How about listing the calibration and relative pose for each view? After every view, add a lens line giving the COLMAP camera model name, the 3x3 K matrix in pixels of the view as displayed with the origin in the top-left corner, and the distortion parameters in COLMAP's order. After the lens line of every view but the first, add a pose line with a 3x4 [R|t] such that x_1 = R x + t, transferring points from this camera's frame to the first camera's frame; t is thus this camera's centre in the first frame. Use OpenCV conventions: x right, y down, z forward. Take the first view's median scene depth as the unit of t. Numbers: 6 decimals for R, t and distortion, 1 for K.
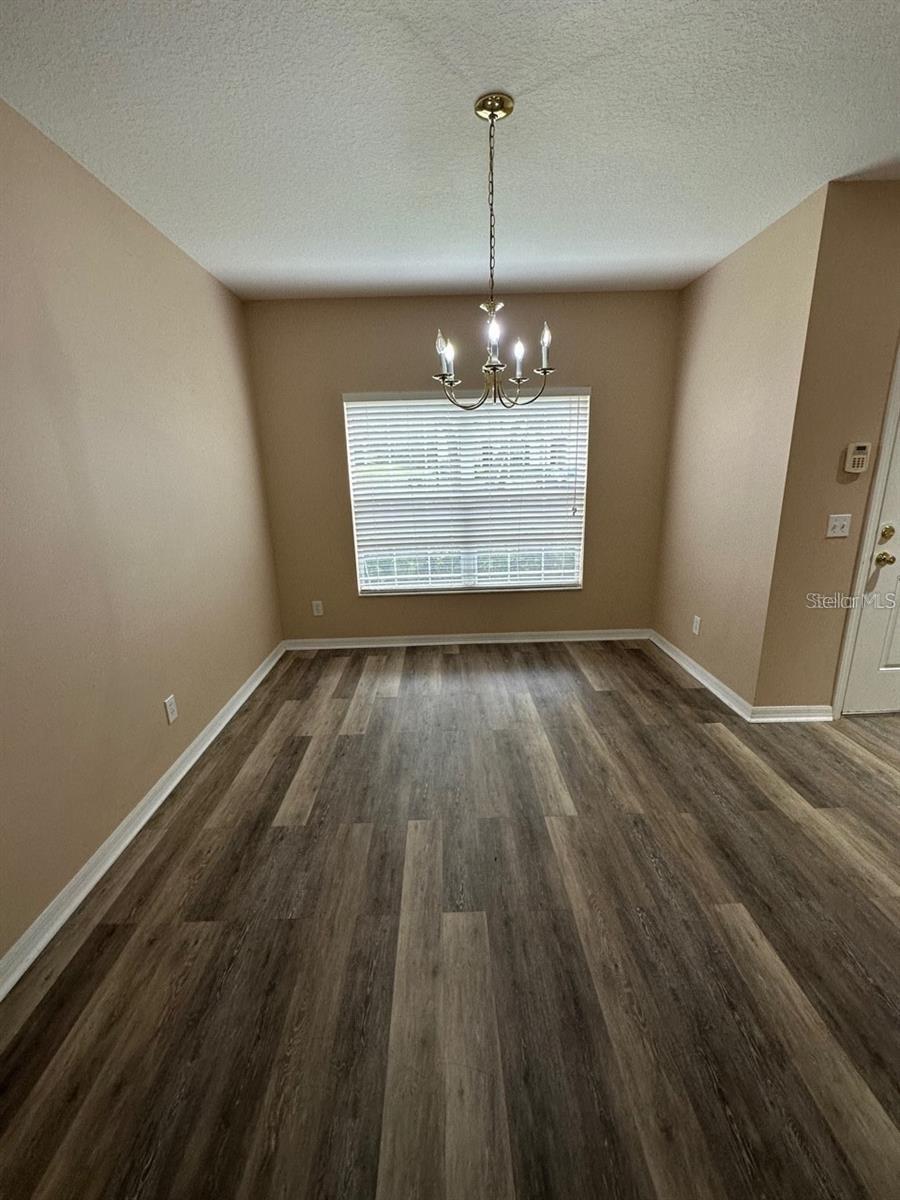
lens RADIAL K [[506.0, 0, 447.9], [0, 506.0, 598.5], [0, 0, 1]] dist [-0.004046, 0.001209]
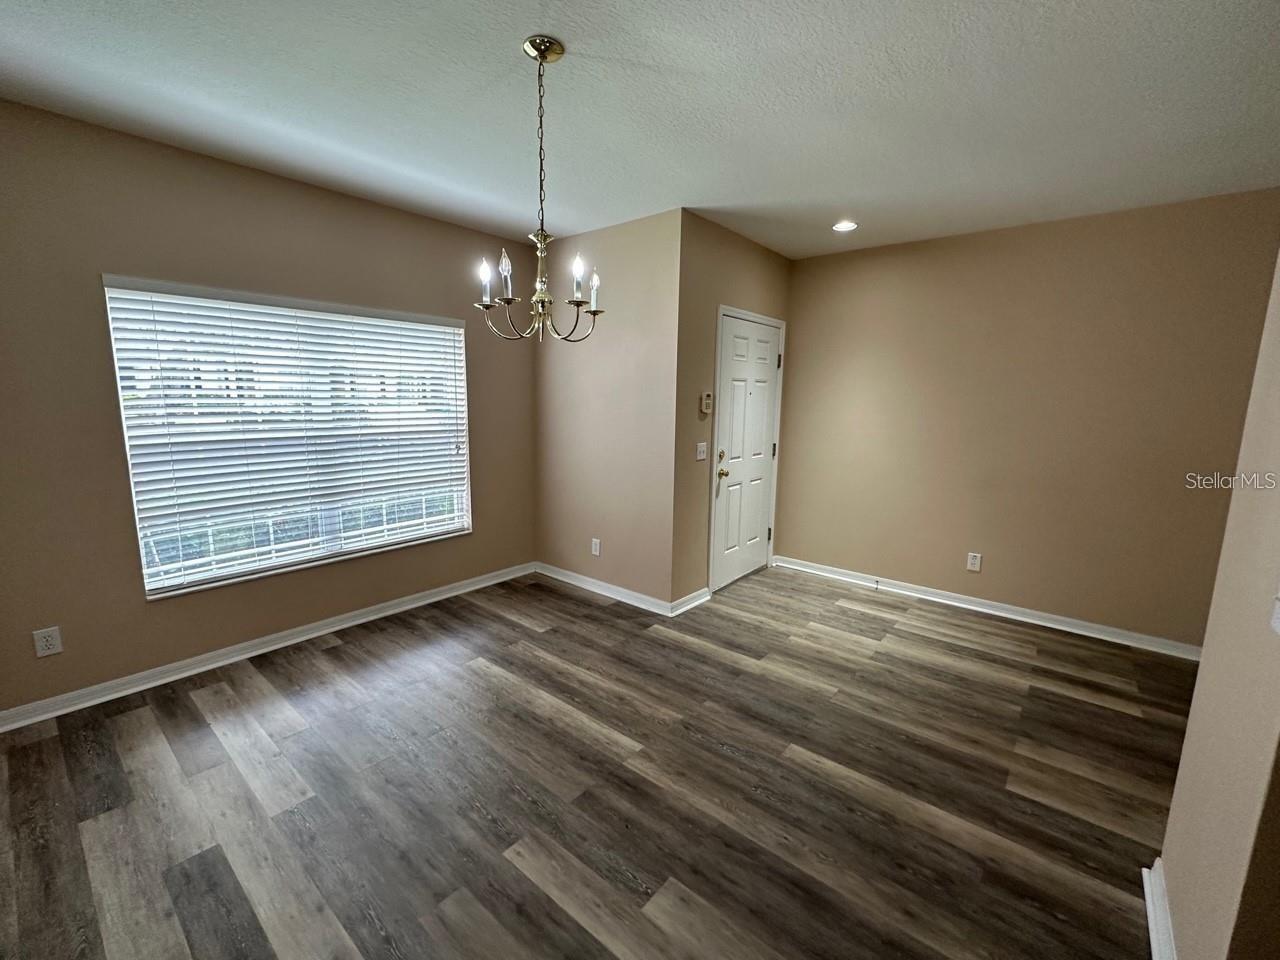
lens RADIAL K [[539.7, 0, 639.9], [0, 539.7, 476.9], [0, 0, 1]] dist [-0.004046, 0.001209]
pose [[0.652651, -0.076789, 0.753758, -0.379618], [0.163324, 0.985720, -0.040996, -0.040085], [-0.739846, 0.149863, 0.655872, 0.169500]]
